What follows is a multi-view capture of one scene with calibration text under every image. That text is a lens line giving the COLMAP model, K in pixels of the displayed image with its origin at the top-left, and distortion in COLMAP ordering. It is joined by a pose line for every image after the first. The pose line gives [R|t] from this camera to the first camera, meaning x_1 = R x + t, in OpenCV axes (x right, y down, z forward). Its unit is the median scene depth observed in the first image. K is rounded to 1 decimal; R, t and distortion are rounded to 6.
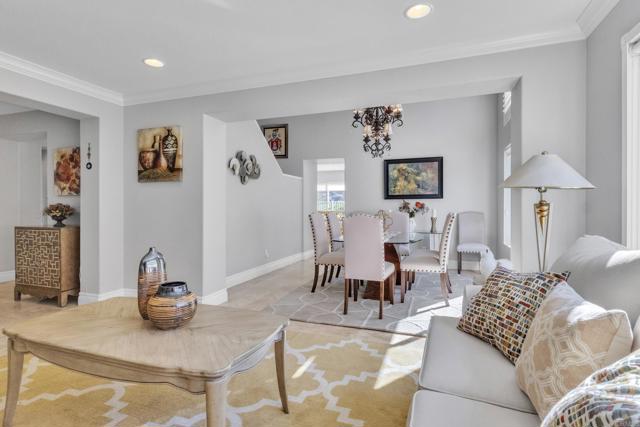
lens RADIAL K [[299.1, 0, 320.4], [0, 299.1, 211.7], [0, 0, 1]] dist [0.000484, 0.000433]
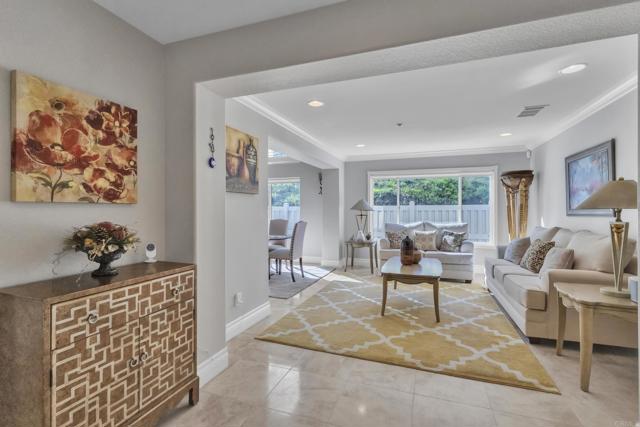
lens RADIAL K [[299.1, 0, 320.4], [0, 299.1, 211.7], [0, 0, 1]] dist [0.000484, 0.000433]
pose [[0.035598, -0.003707, 0.999359, -0.802742], [0.017907, 0.999835, 0.003071, -0.024359], [-0.999206, 0.017786, 0.035658, 0.416367]]
